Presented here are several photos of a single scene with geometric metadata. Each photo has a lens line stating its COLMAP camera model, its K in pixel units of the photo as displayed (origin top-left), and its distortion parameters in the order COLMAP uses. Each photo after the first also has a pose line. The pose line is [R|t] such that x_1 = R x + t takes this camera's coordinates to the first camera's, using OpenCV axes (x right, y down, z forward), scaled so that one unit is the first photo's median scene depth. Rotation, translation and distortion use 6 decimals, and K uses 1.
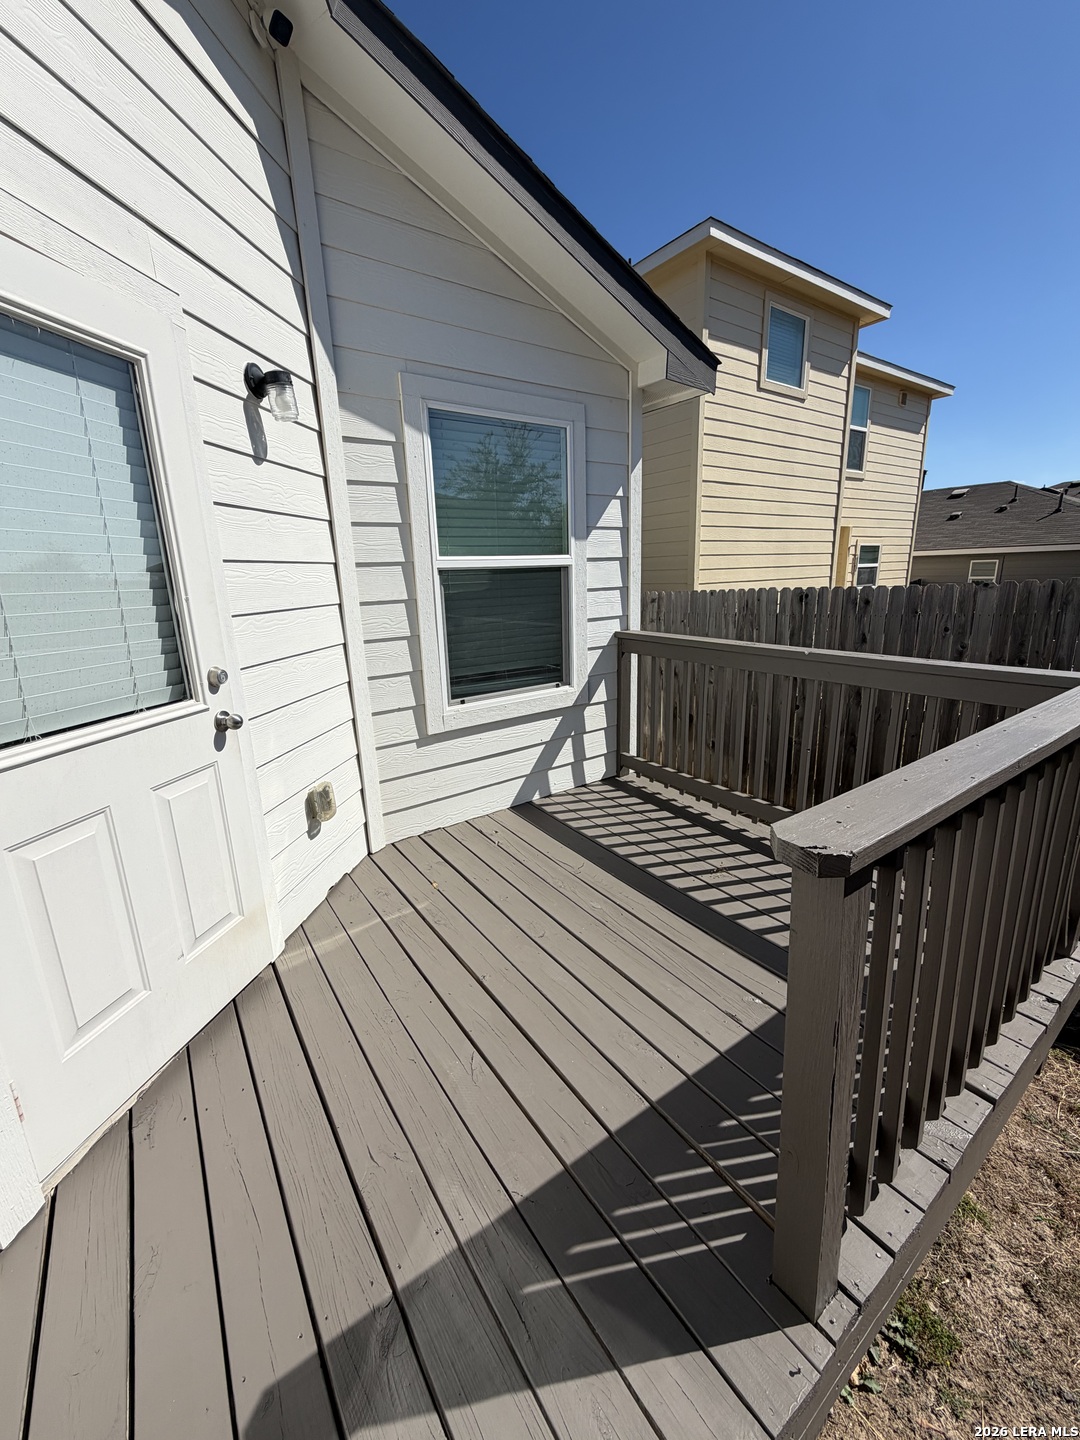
lens RADIAL K [[574.8, 0, 540.3], [0, 574.8, 715.4], [0, 0, 1]] dist [-0.000999, 0.000095]
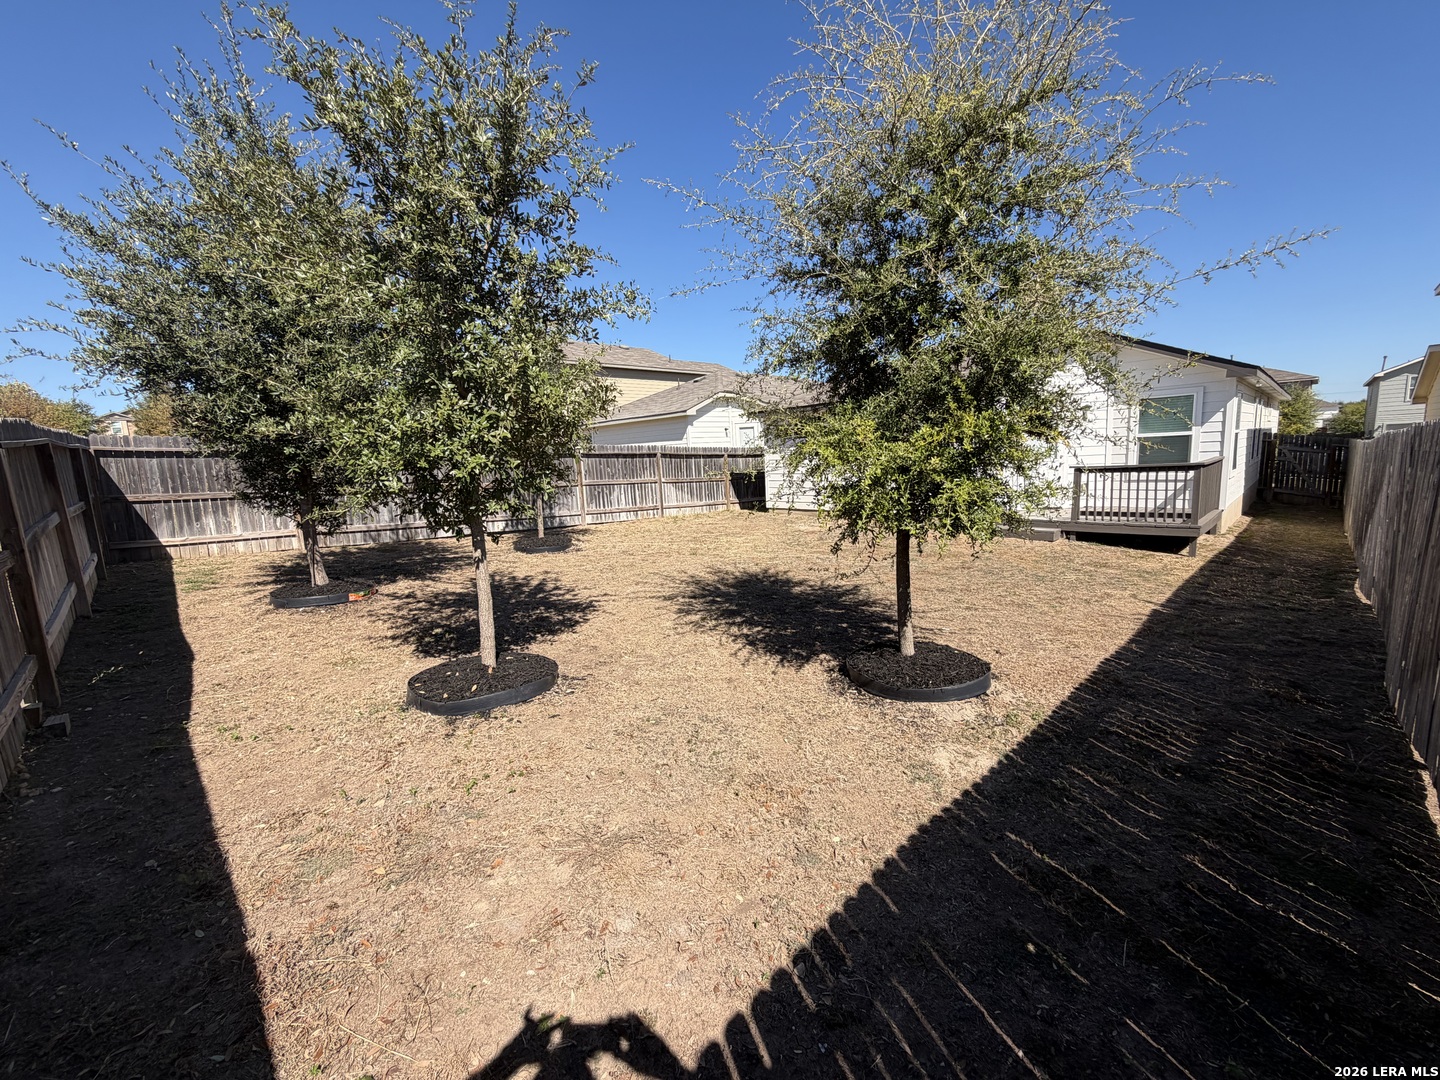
lens RADIAL K [[574.8, 0, 723.0], [0, 574.8, 543.0], [0, 0, 1]] dist [-0.000999, 0.000095]
pose [[0.155558, 0.175417, -0.972127, 3.403333], [-0.192809, 0.970570, 0.144284, 0.437799], [0.968827, 0.164990, 0.184802, -2.409815]]
